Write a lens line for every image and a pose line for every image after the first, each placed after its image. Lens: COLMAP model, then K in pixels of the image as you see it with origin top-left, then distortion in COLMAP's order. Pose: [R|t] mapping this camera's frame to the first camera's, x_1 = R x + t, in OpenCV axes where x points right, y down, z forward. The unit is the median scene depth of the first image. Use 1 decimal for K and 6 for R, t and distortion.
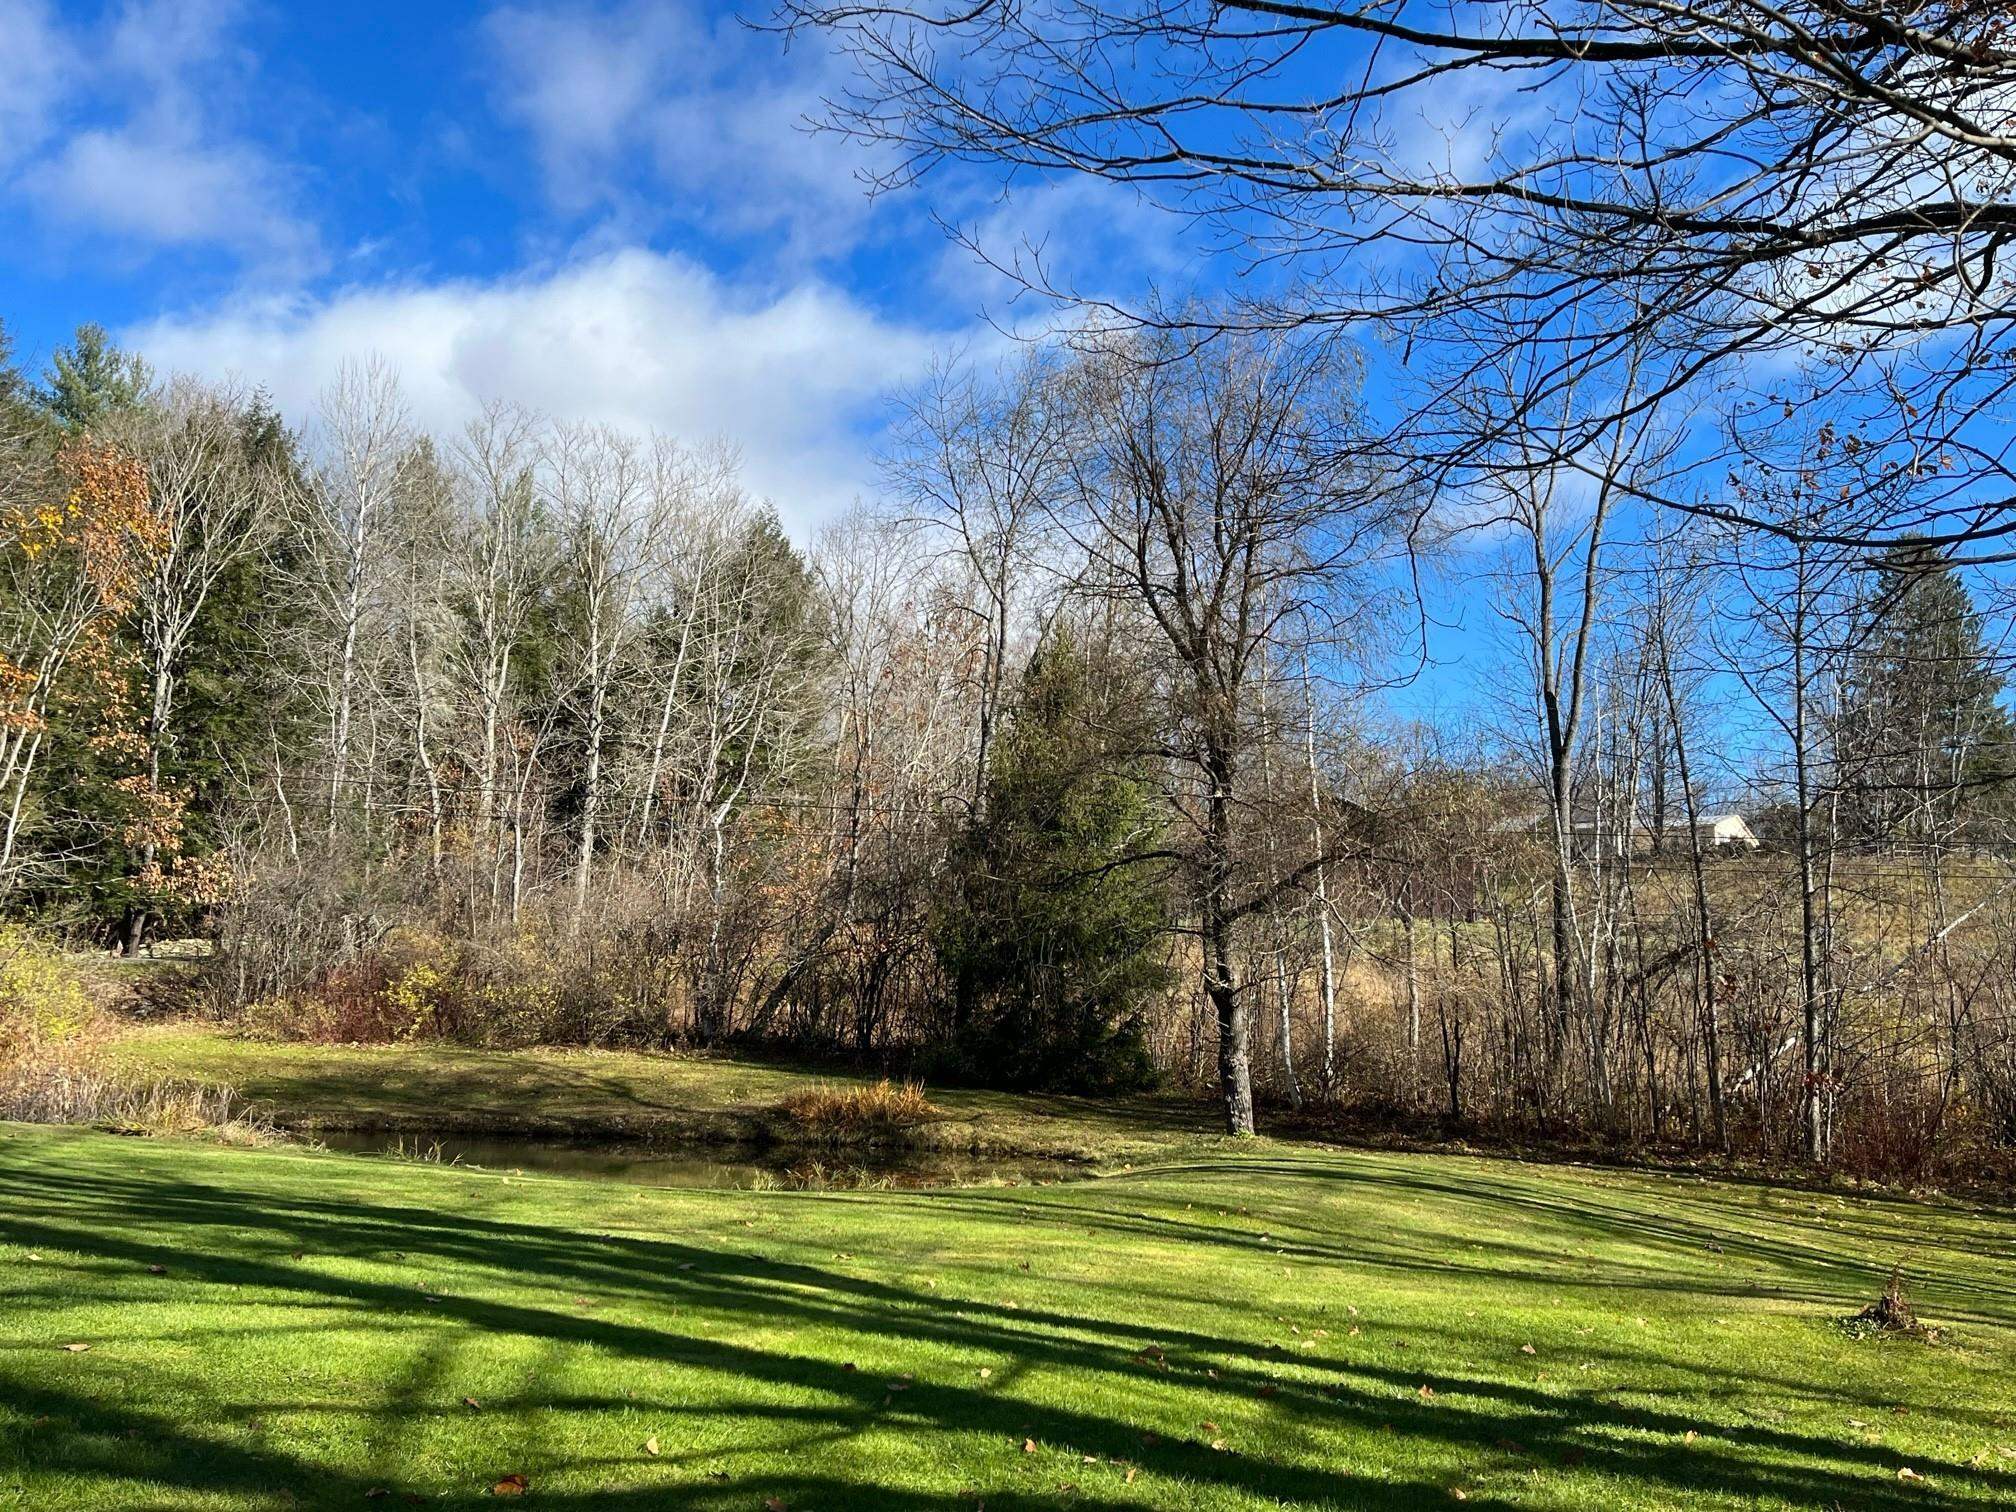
lens RADIAL K [[1662.0, 0, 1000.8], [0, 1662.0, 760.8], [0, 0, 1]] dist [0.051096, -0.062217]
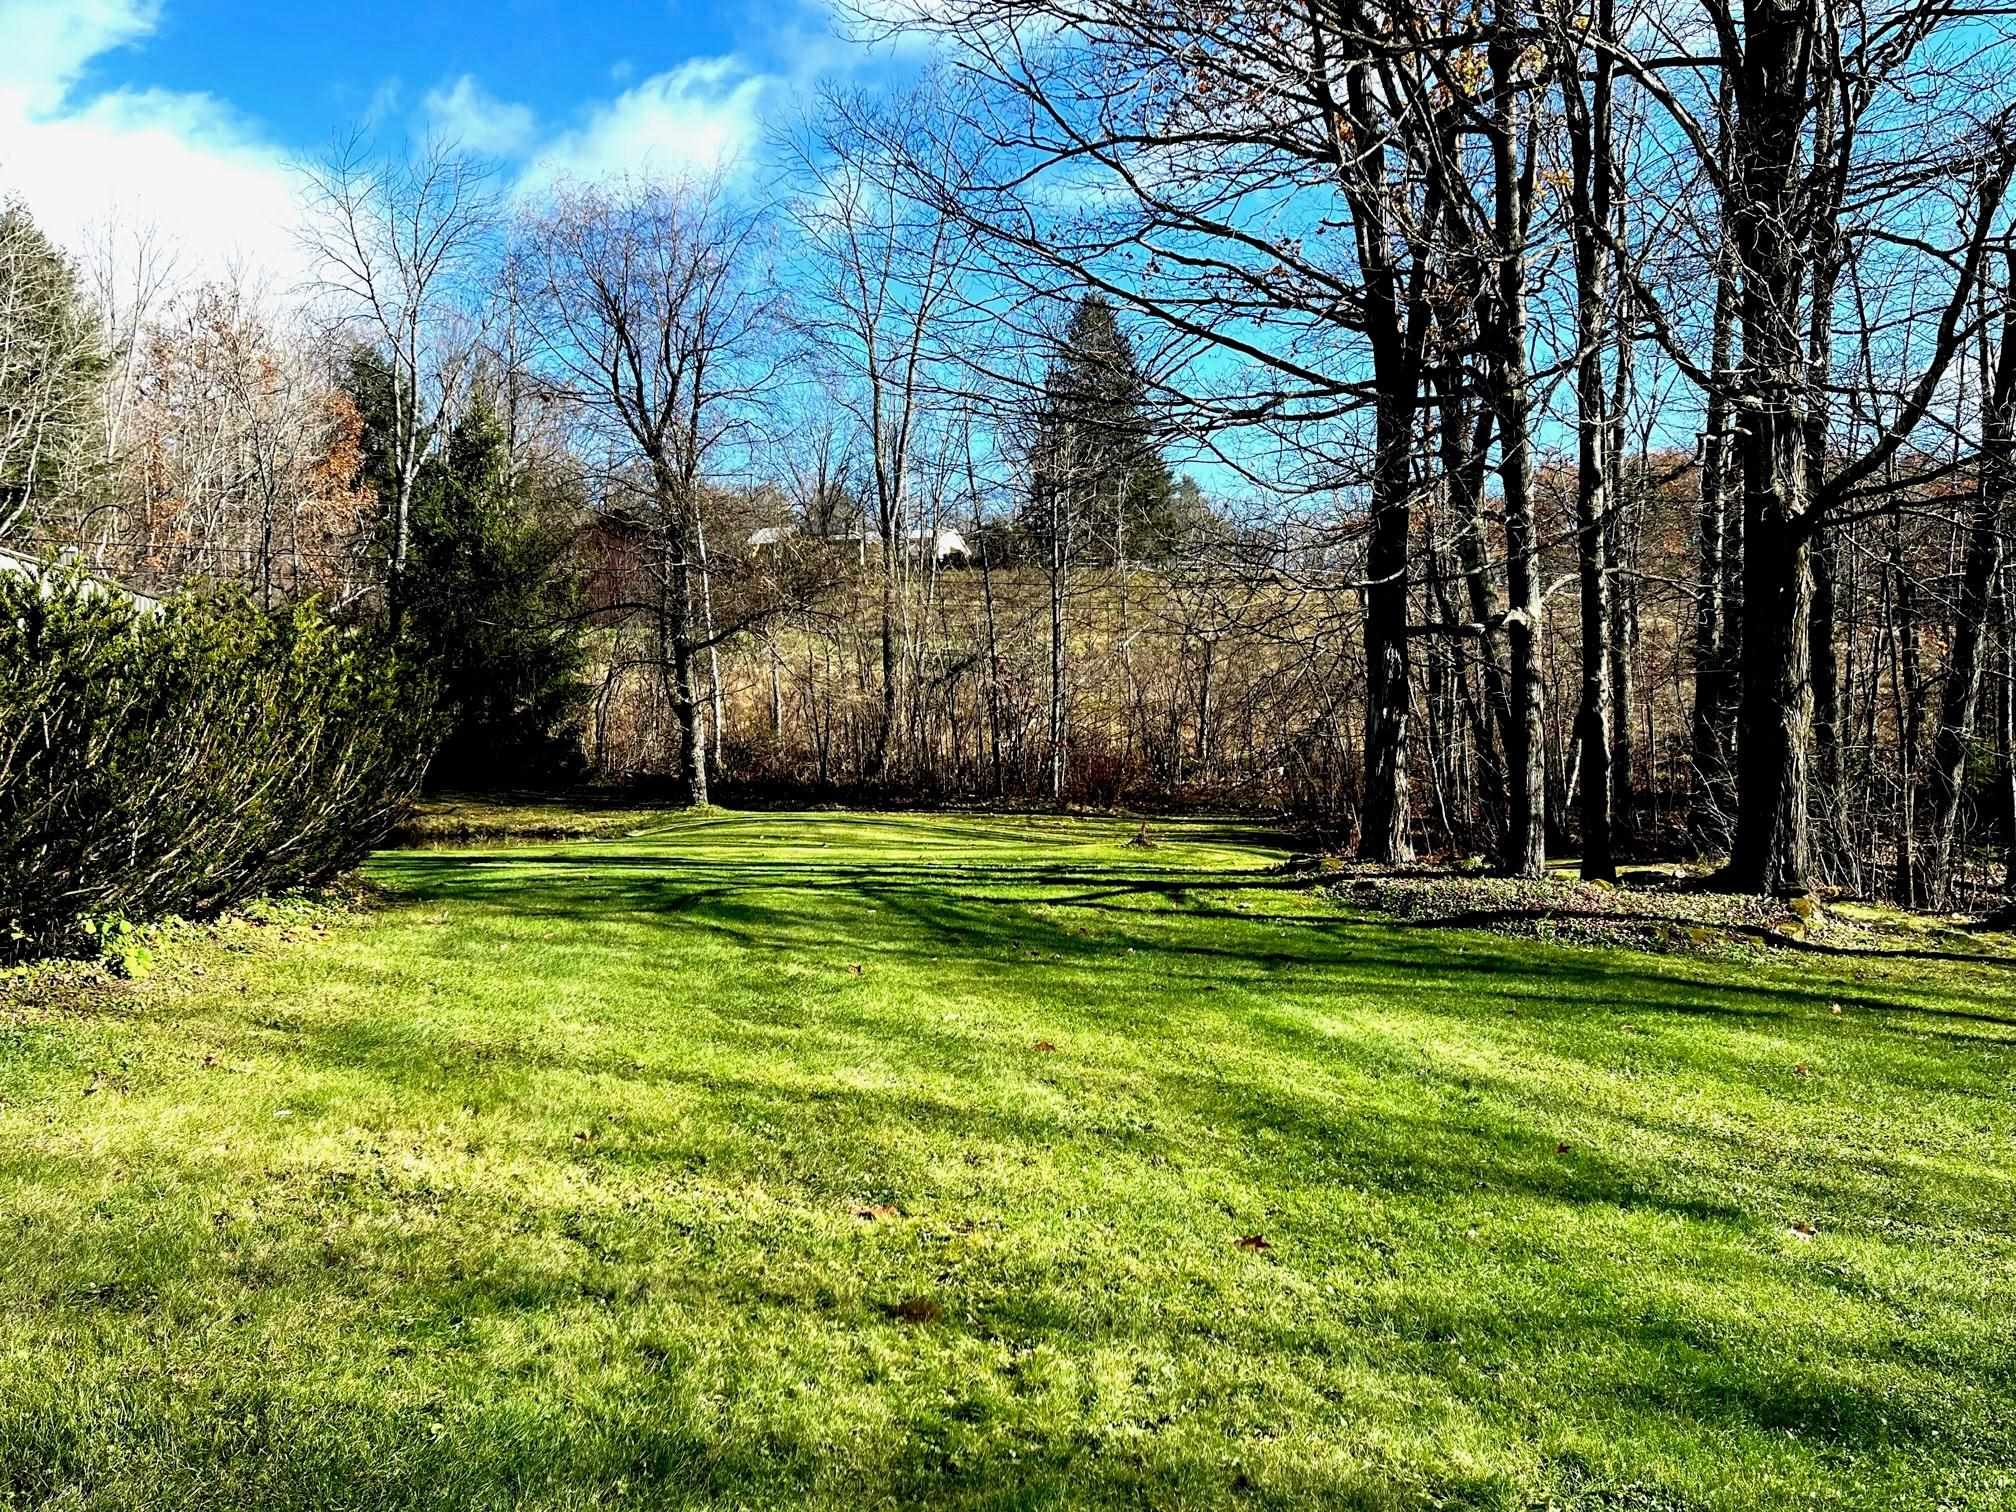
lens RADIAL K [[1662.0, 0, 1019.3], [0, 1662.0, 756.3], [0, 0, 1]] dist [0.051096, -0.062217]
pose [[0.893288, -0.055581, 0.446035, -0.155513], [-0.024595, 0.984795, 0.171973, -0.041343], [-0.448811, -0.164591, 0.878338, -0.222641]]
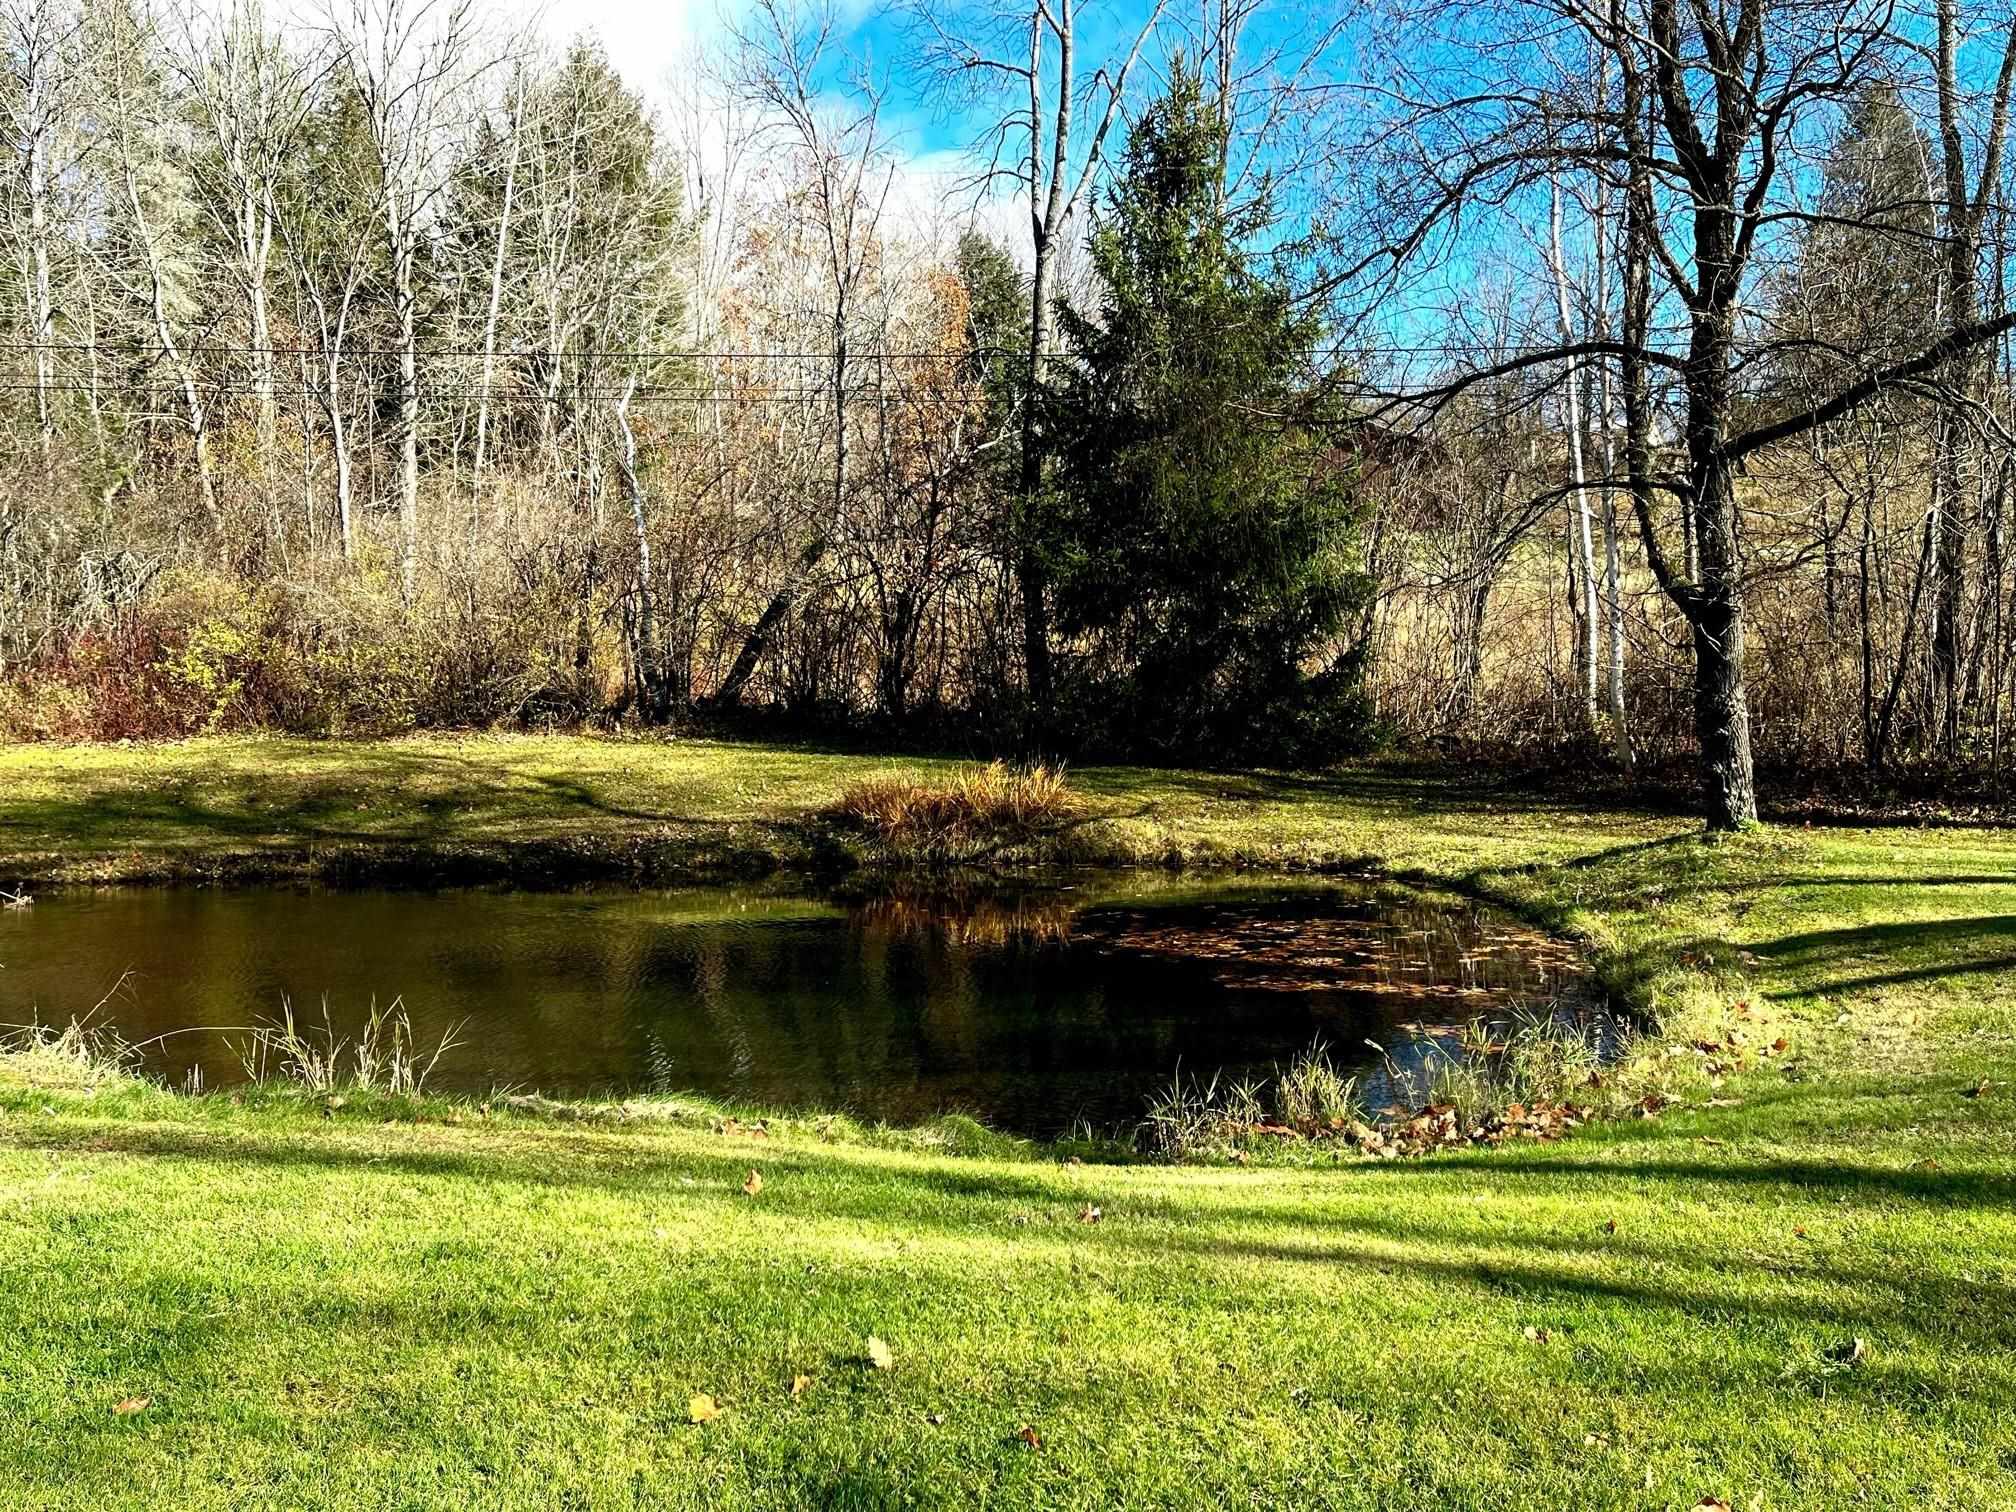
lens RADIAL K [[1662.0, 0, 1016.9], [0, 1662.0, 764.2], [0, 0, 1]] dist [0.051096, -0.062217]
pose [[0.990883, -0.053770, 0.123528, -0.118136], [0.026955, 0.977487, 0.209268, 0.047854], [-0.132000, -0.204030, 0.970025, 0.305637]]
